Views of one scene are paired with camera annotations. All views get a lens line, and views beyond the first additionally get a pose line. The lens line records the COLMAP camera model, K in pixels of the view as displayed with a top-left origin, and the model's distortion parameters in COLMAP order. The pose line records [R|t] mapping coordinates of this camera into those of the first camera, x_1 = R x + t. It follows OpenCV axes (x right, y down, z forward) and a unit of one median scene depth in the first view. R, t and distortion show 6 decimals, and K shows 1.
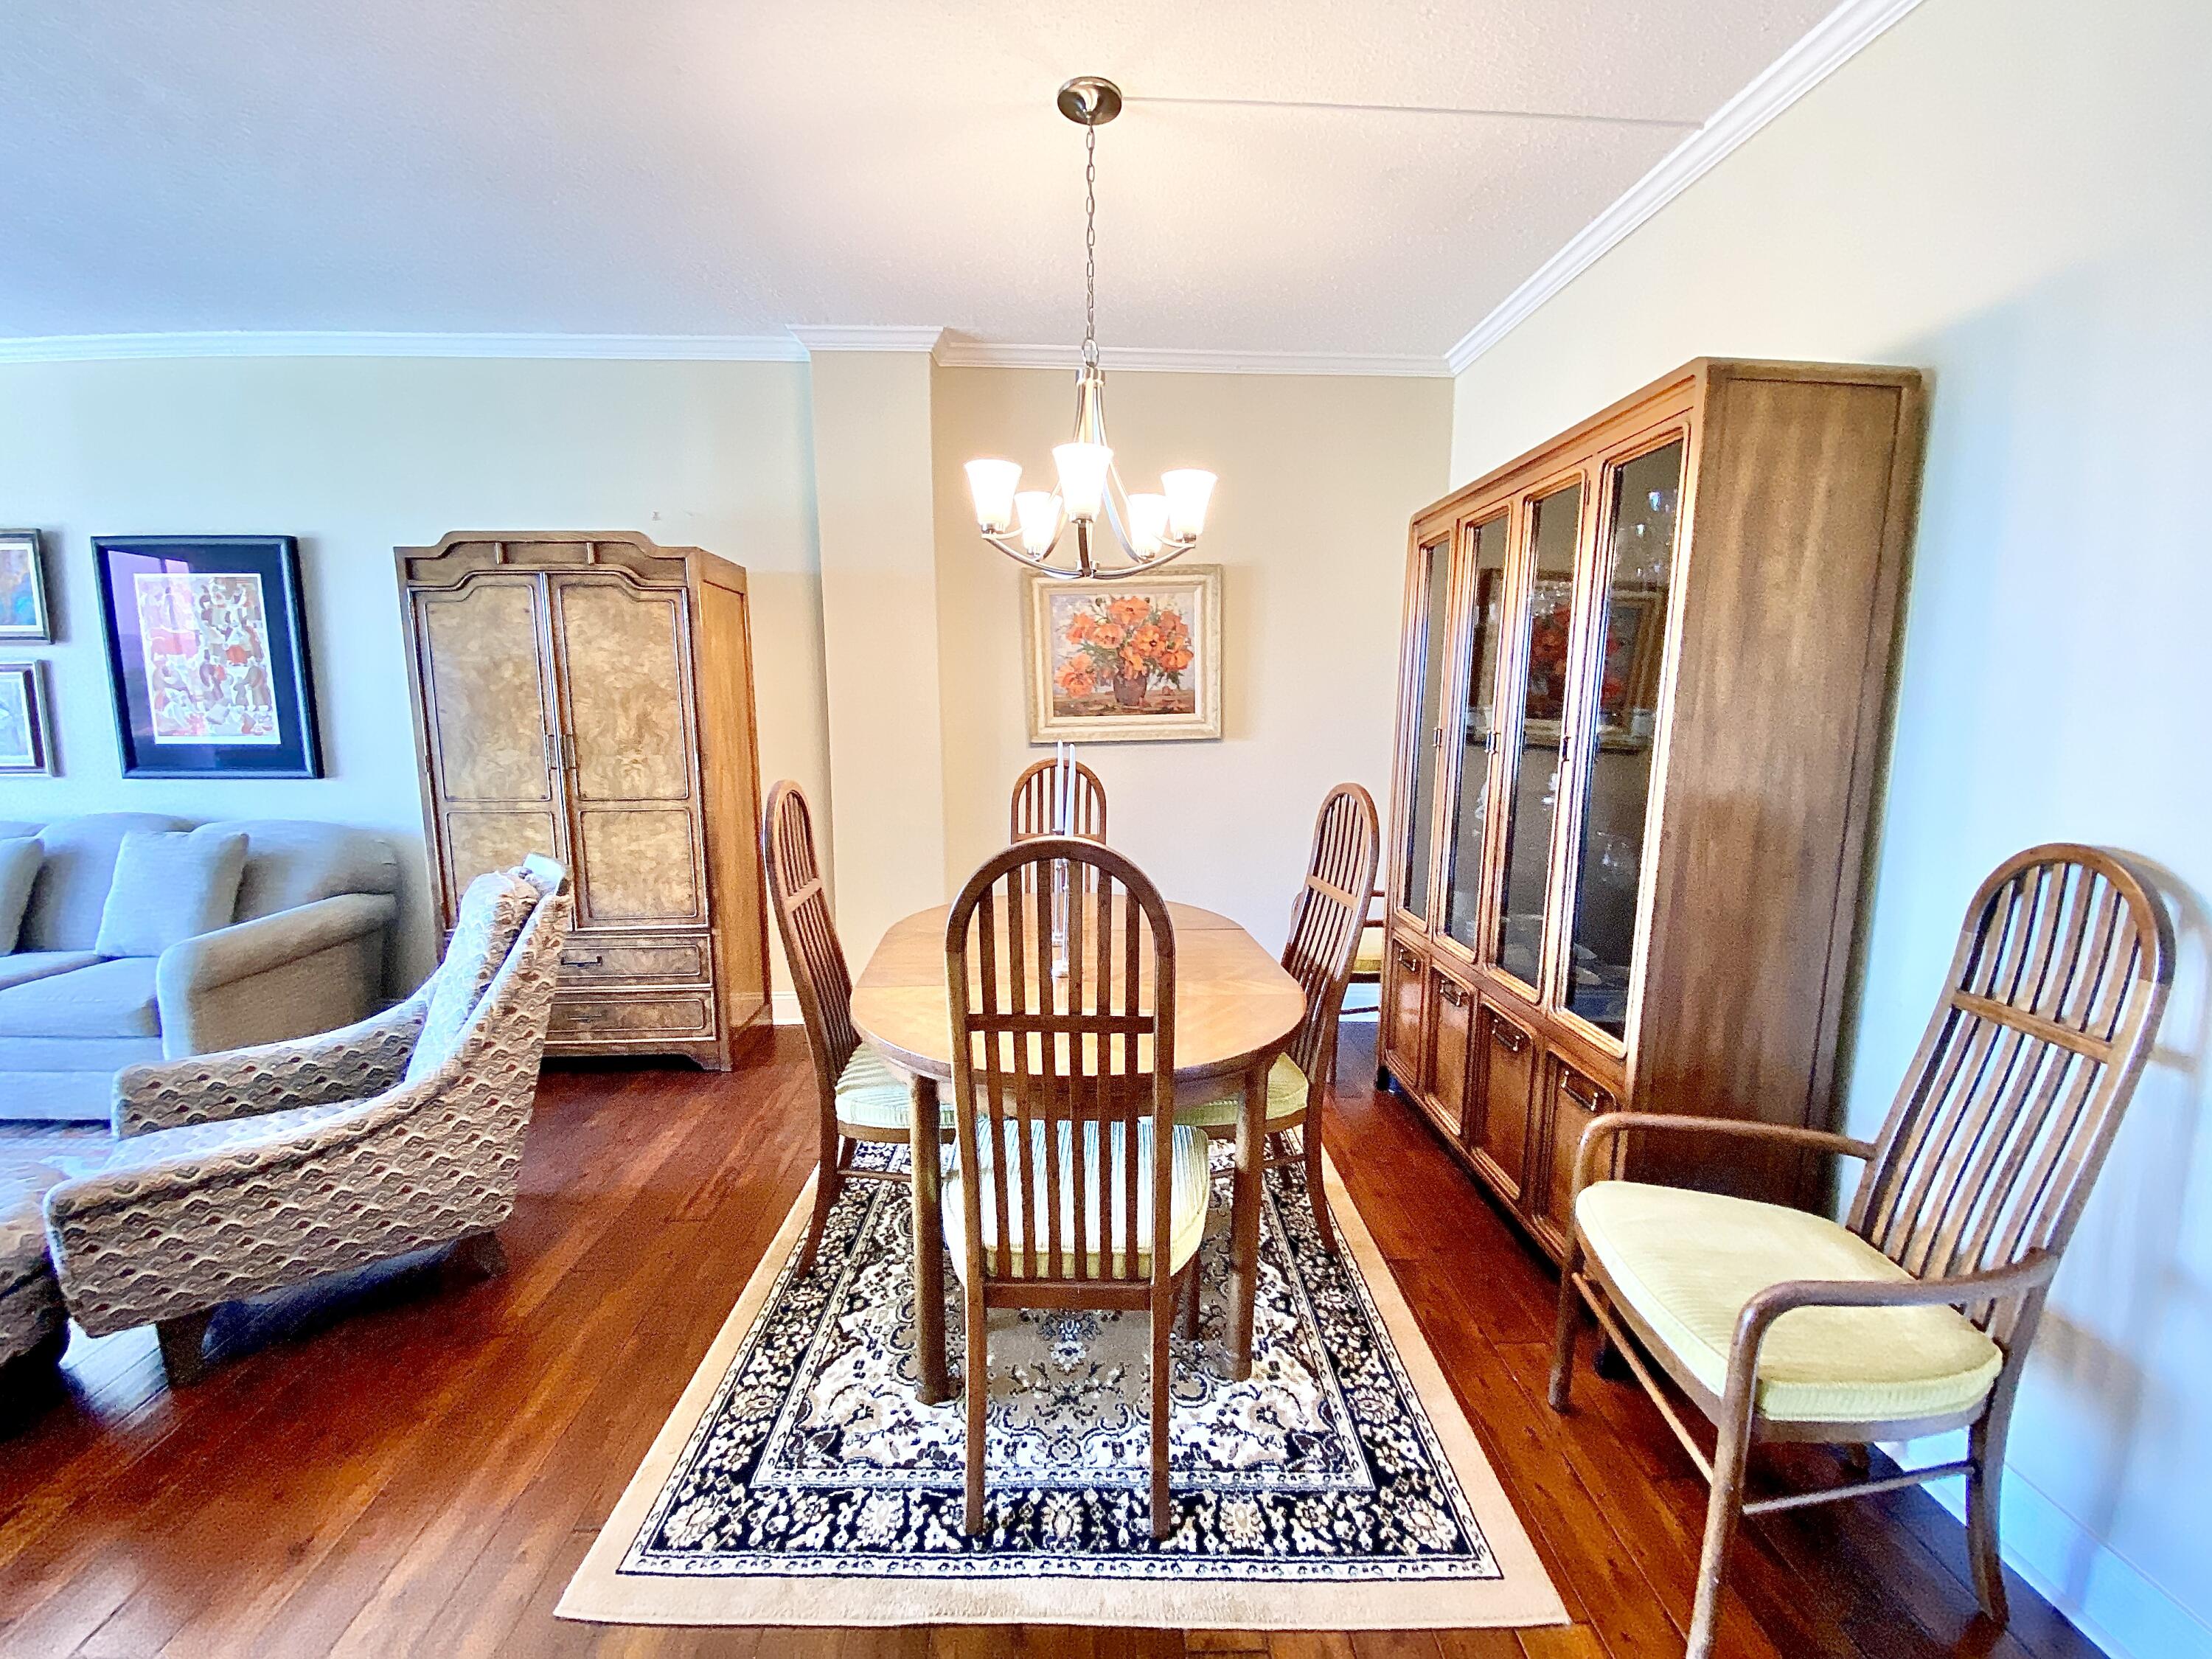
lens RADIAL K [[893.0, 0, 1105.9], [0, 893.0, 830.2], [0, 0, 1]] dist [0.012014, -0.016533]
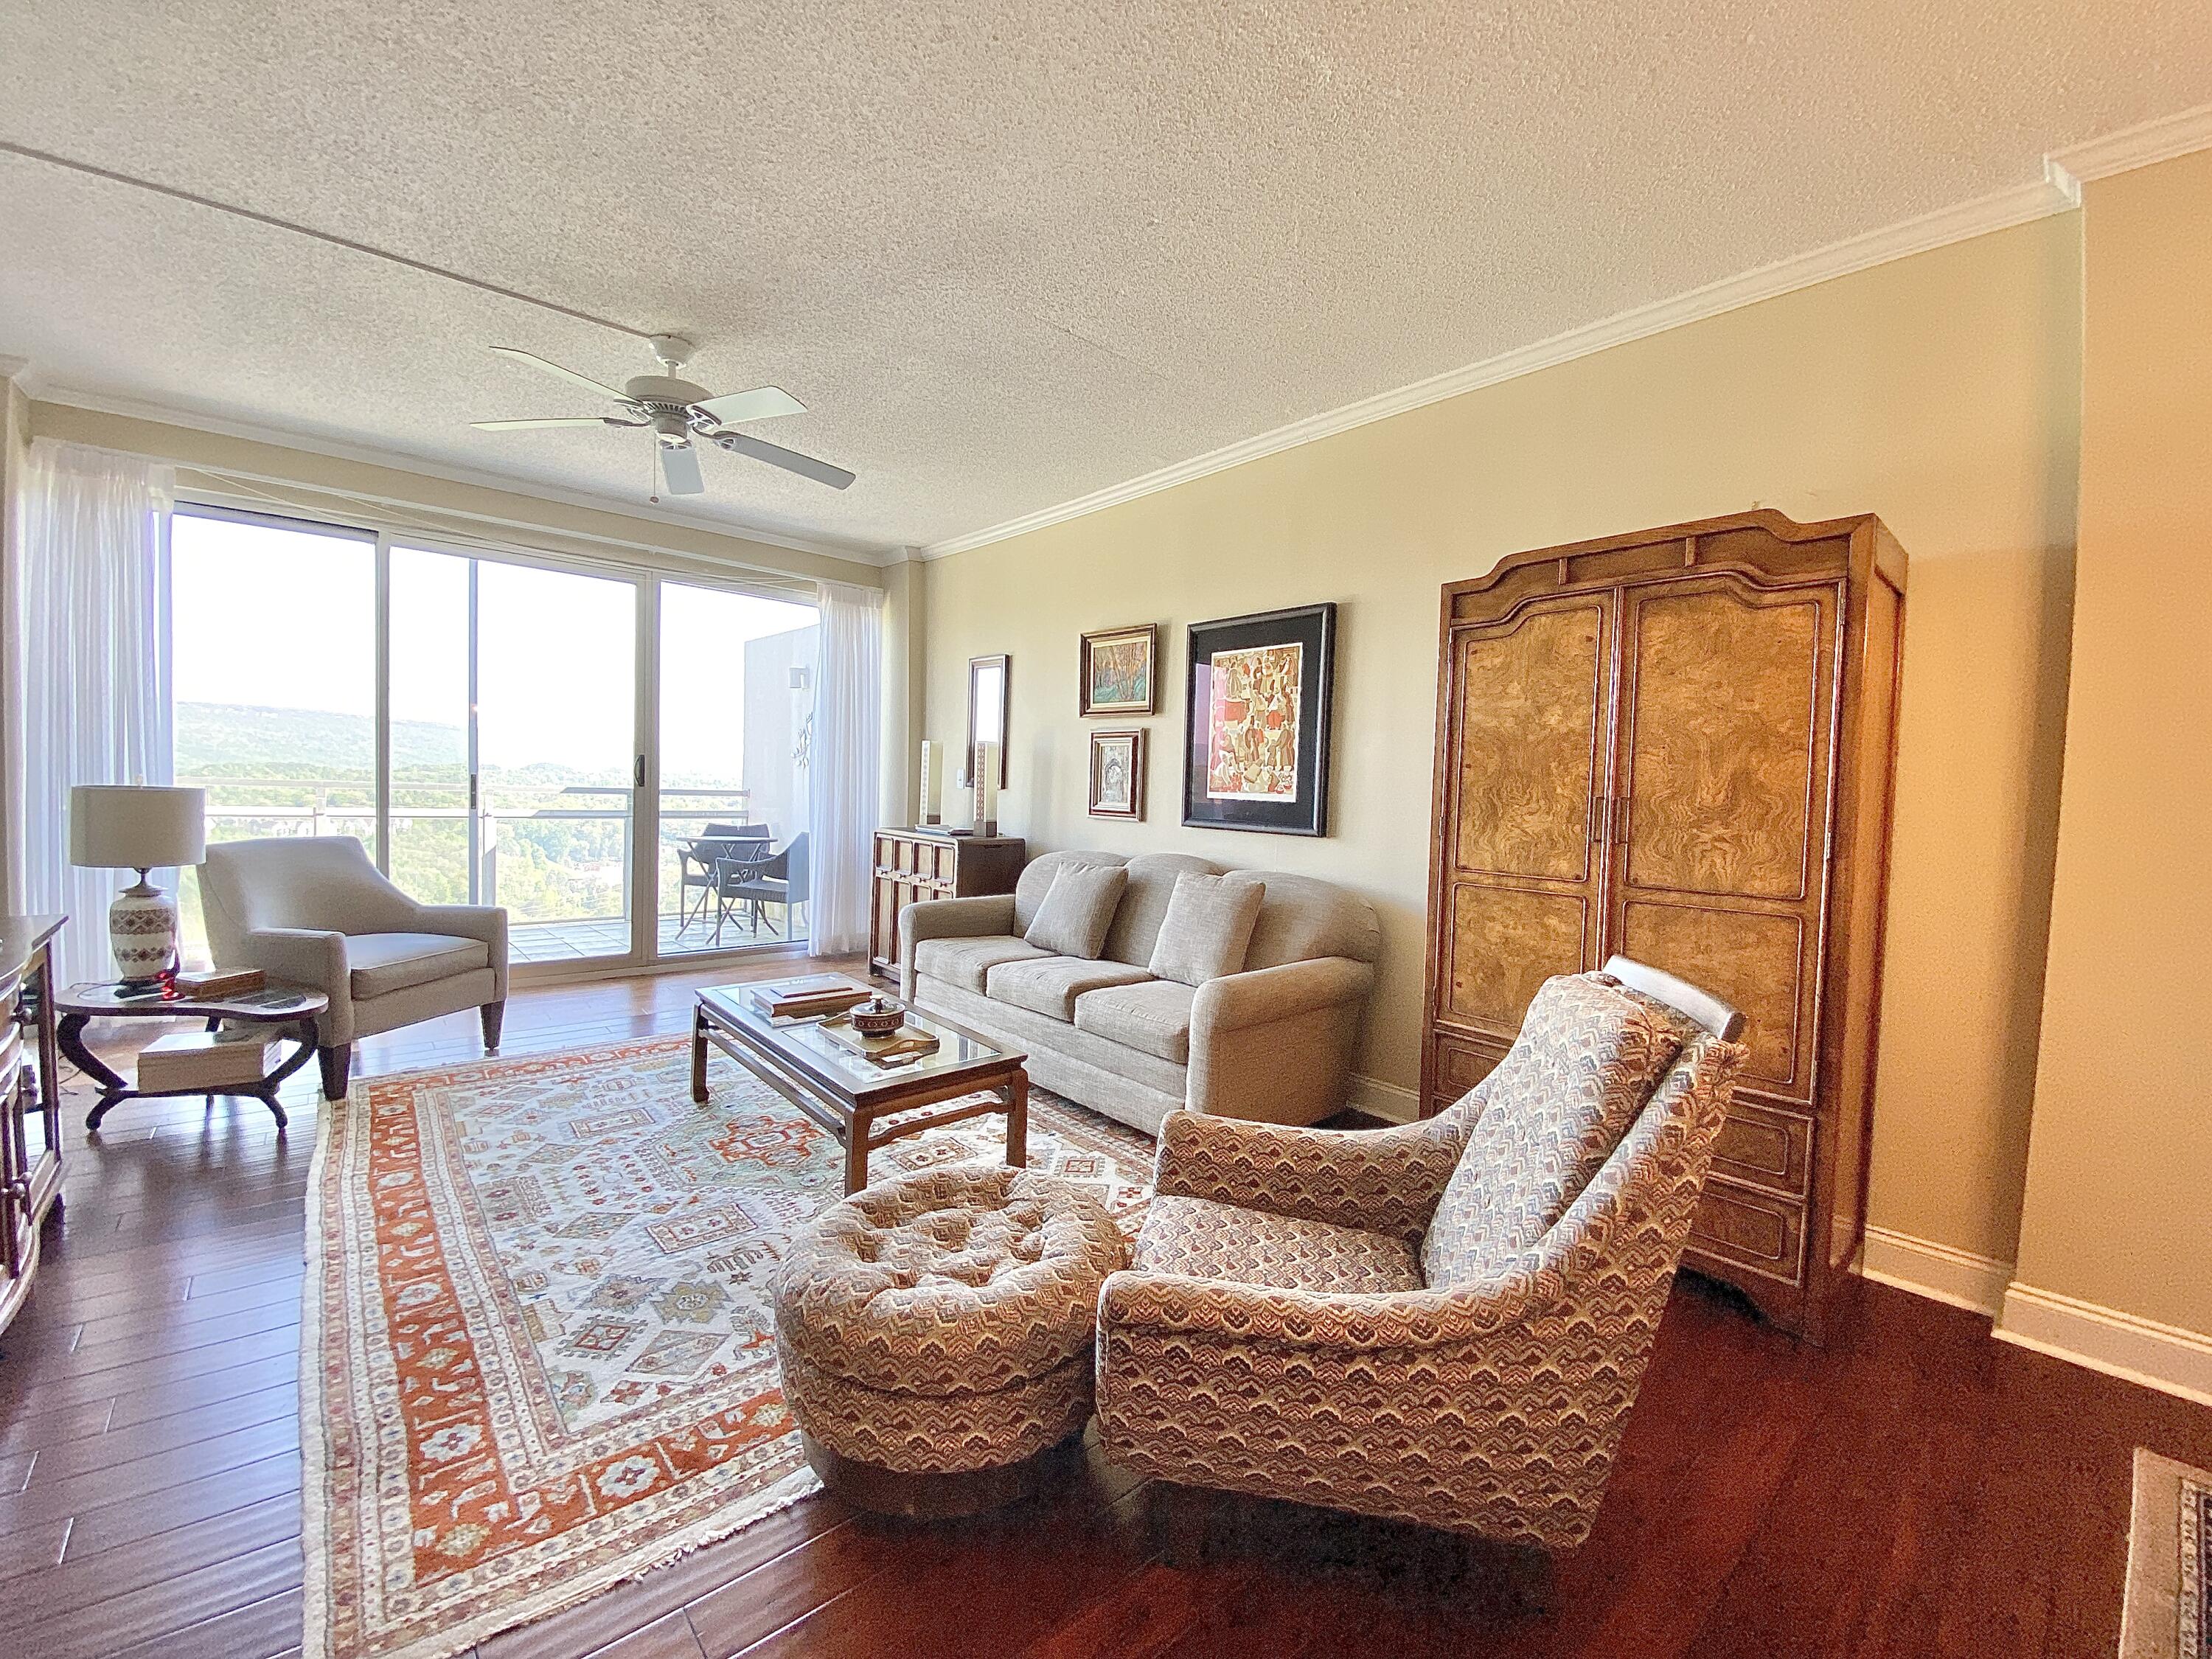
lens RADIAL K [[885.0, 0, 1113.2], [0, 885.0, 823.8], [0, 0, 1]] dist [0.021193, -0.020895]
pose [[0.633441, 0.050086, -0.772168, -0.292701], [-0.138670, 0.989096, -0.049600, 0.011153], [0.761264, 0.138495, 0.633479, 0.205353]]
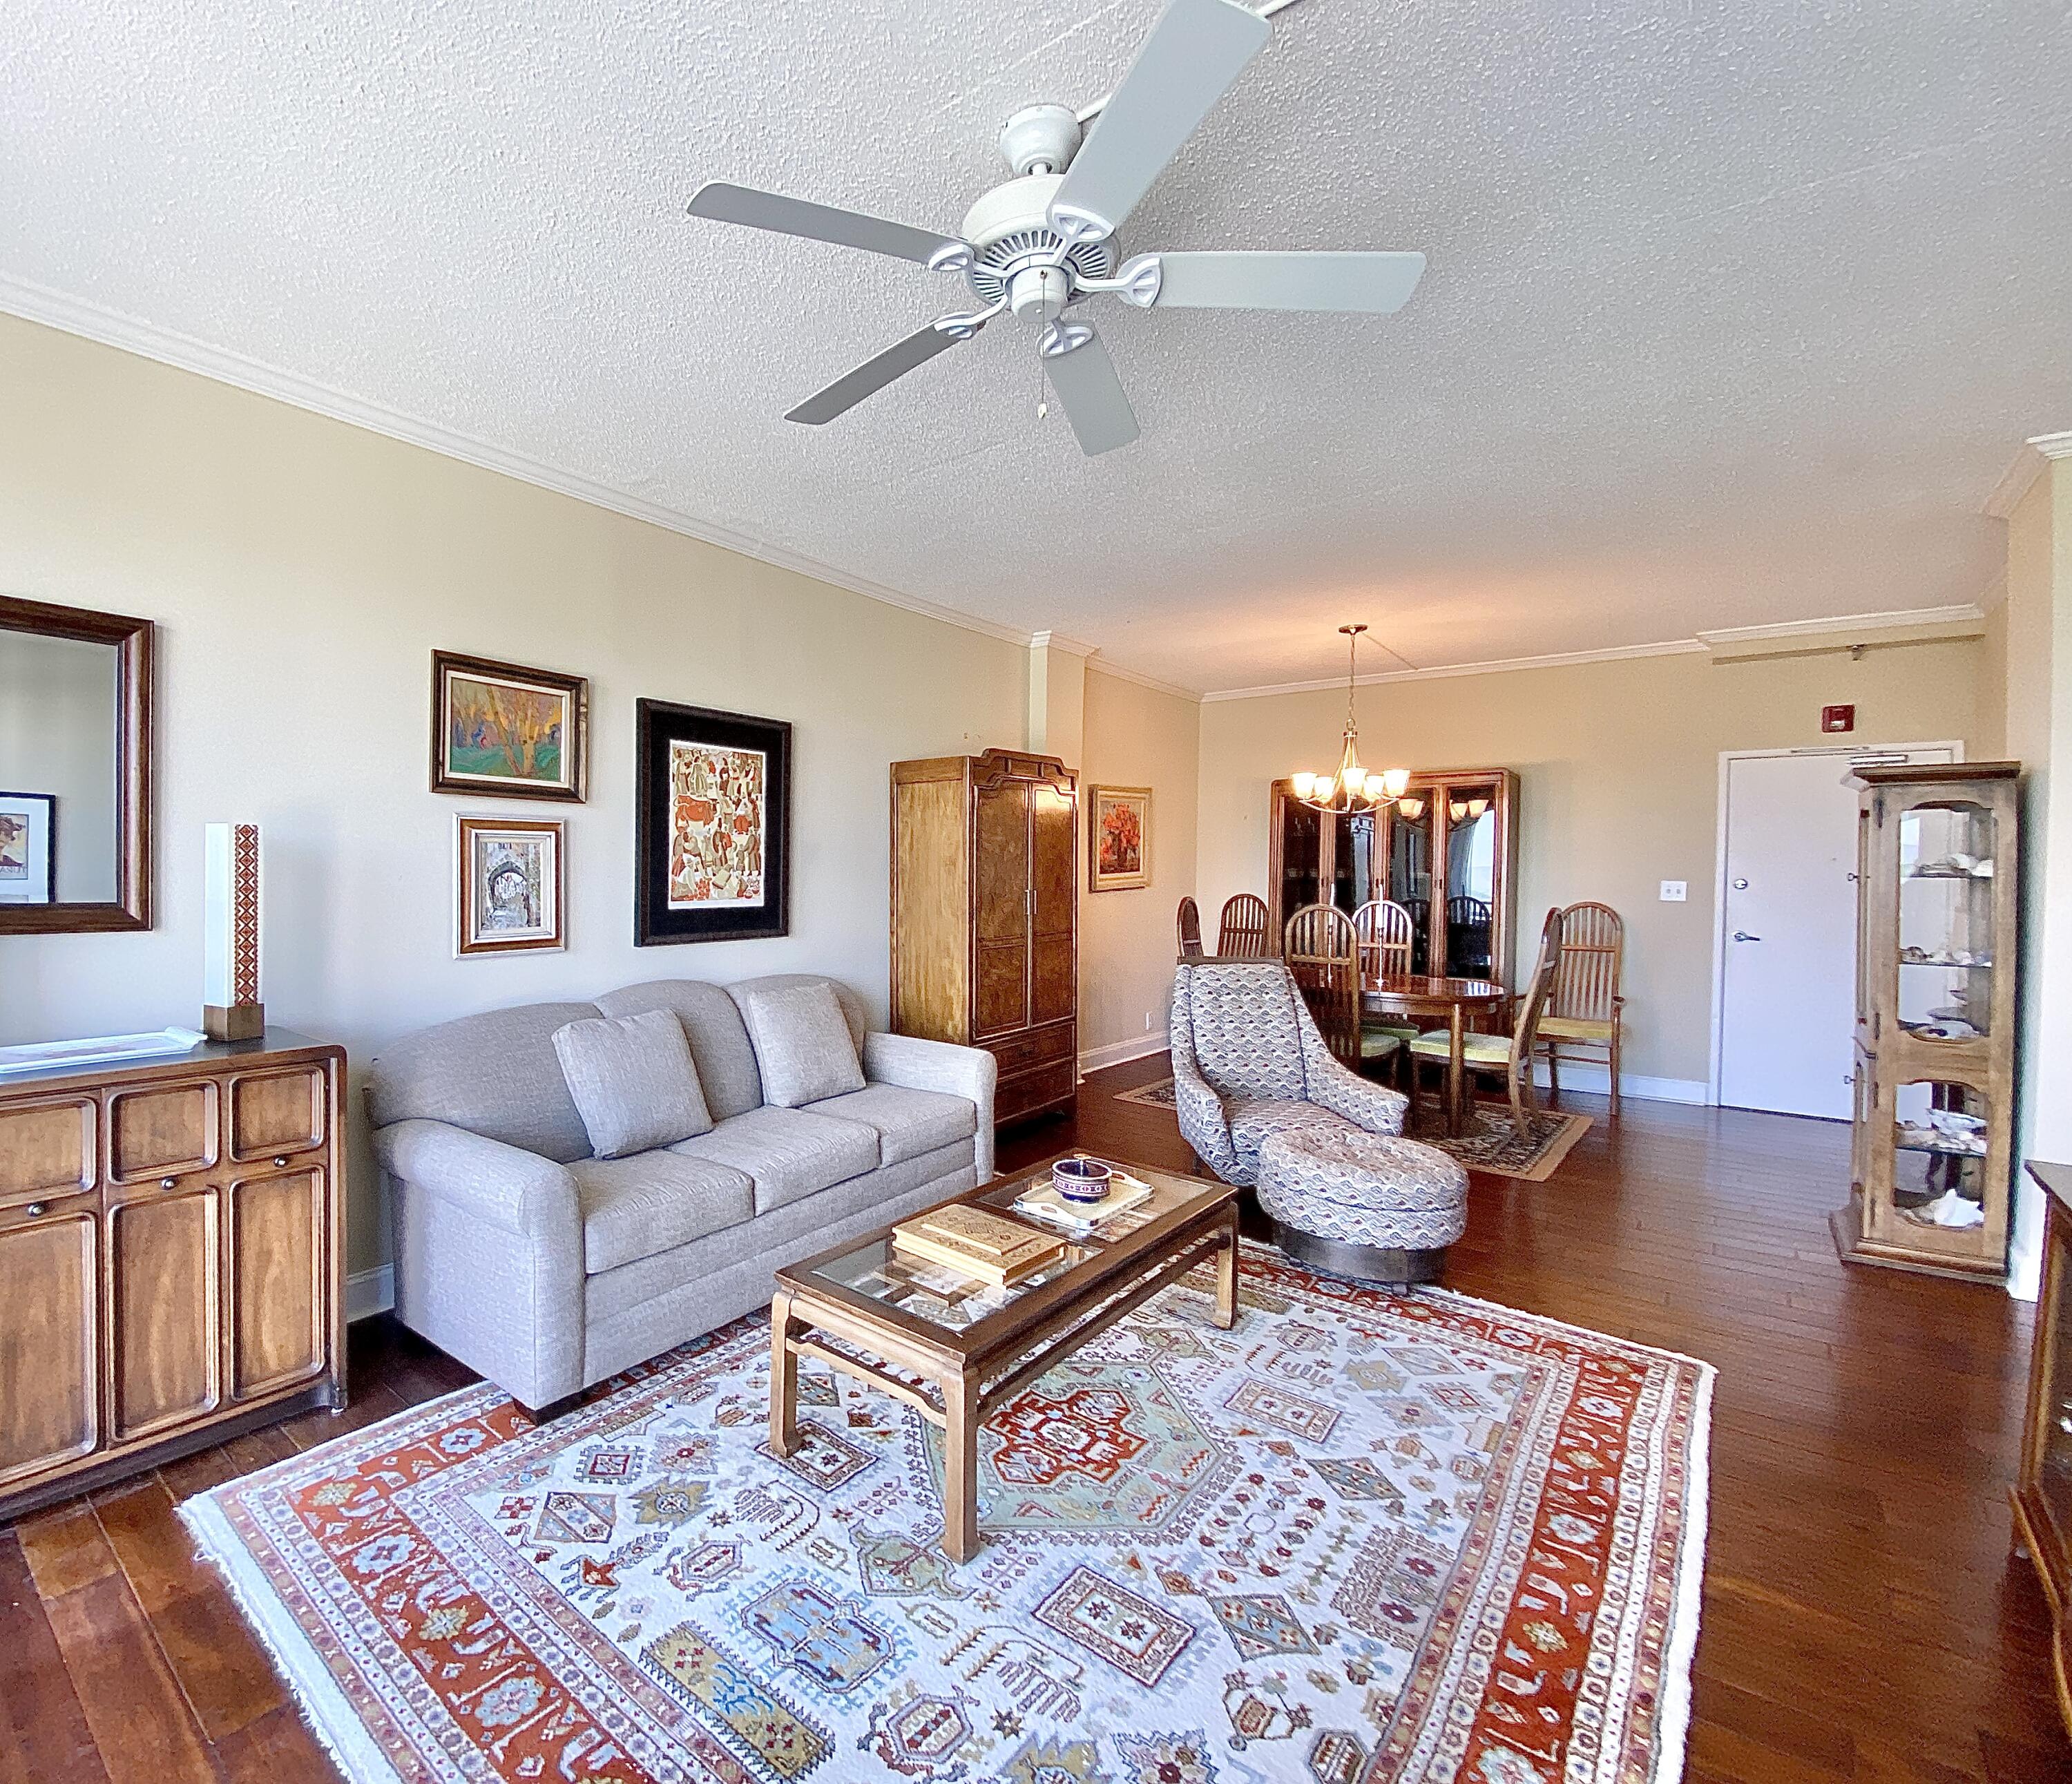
lens RADIAL K [[969.4, 0, 874.8], [0, 969.4, 863.4], [0, 0, 1]] dist [0.022928, -0.018125]
pose [[0.690485, -0.001886, 0.723344, -1.919332], [0.101403, 0.990374, -0.094214, -0.026970], [-0.716203, 0.138403, 0.684030, 0.106195]]
